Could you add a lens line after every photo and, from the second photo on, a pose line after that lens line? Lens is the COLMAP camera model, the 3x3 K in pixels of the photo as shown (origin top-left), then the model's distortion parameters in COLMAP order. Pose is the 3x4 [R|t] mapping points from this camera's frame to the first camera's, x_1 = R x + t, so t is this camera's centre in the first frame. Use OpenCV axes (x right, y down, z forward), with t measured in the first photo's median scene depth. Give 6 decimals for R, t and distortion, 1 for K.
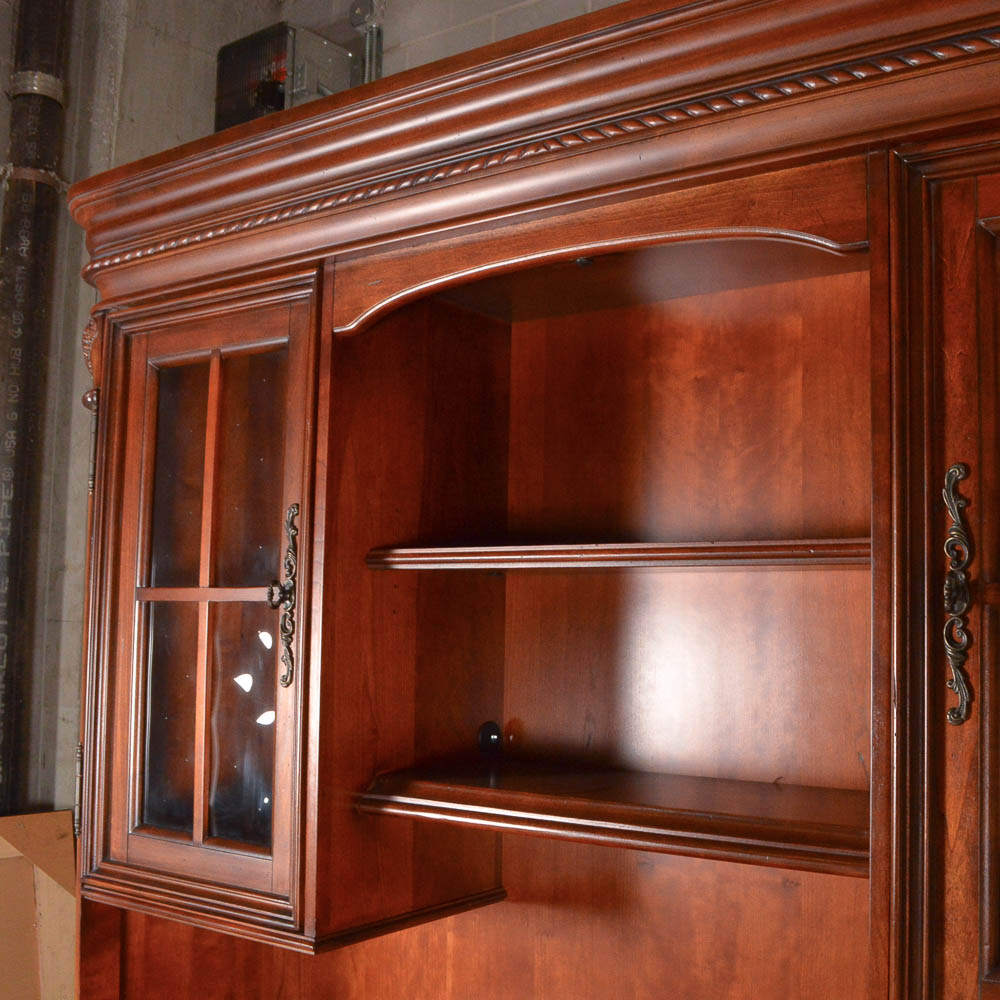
lens RADIAL K [[1229.2, 0, 622.4], [0, 1229.2, 501.8], [0, 0, 1]] dist [-0.068665, 0.022667]
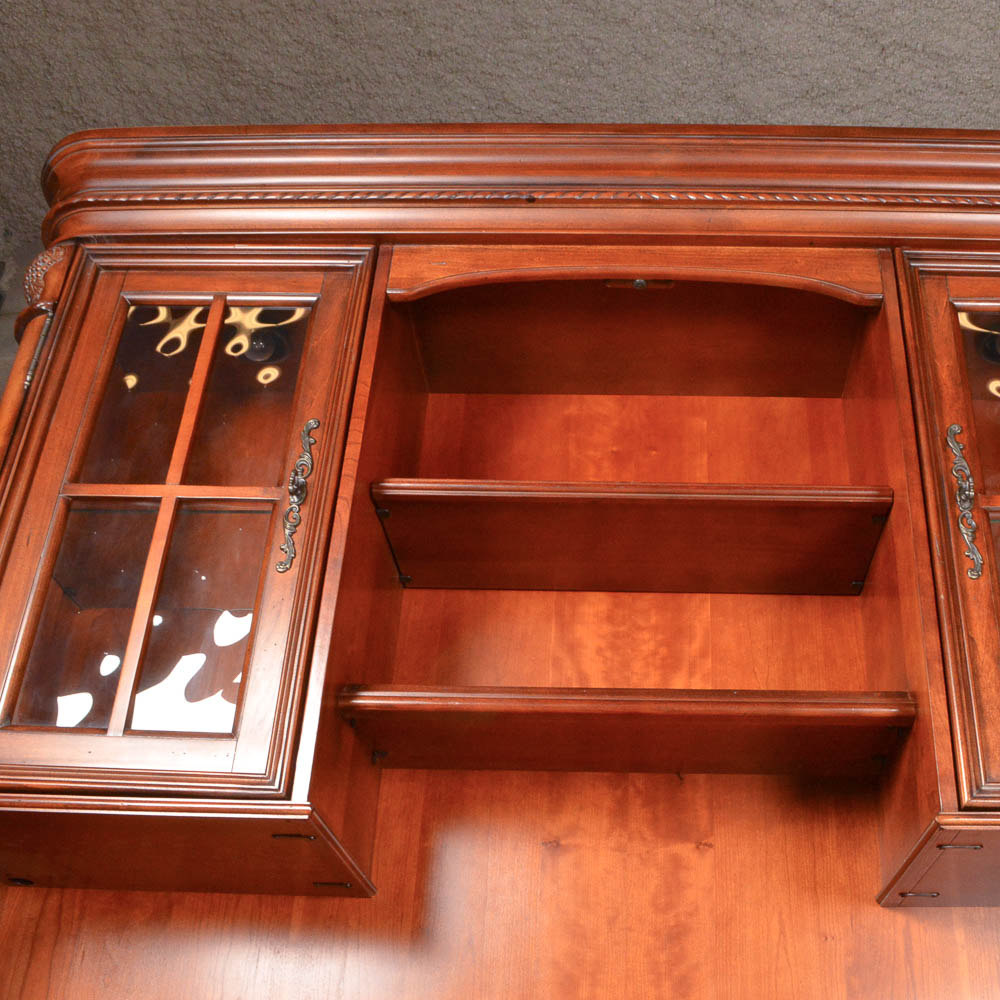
lens RADIAL K [[1229.2, 0, 622.4], [0, 1229.2, 501.8], [0, 0, 1]] dist [-0.068665, 0.022667]
pose [[0.842818, 0.283441, 0.457514, -0.496498], [-0.055521, 0.891338, -0.449927, 0.513842], [-0.535328, 0.353805, 0.766972, 0.076255]]
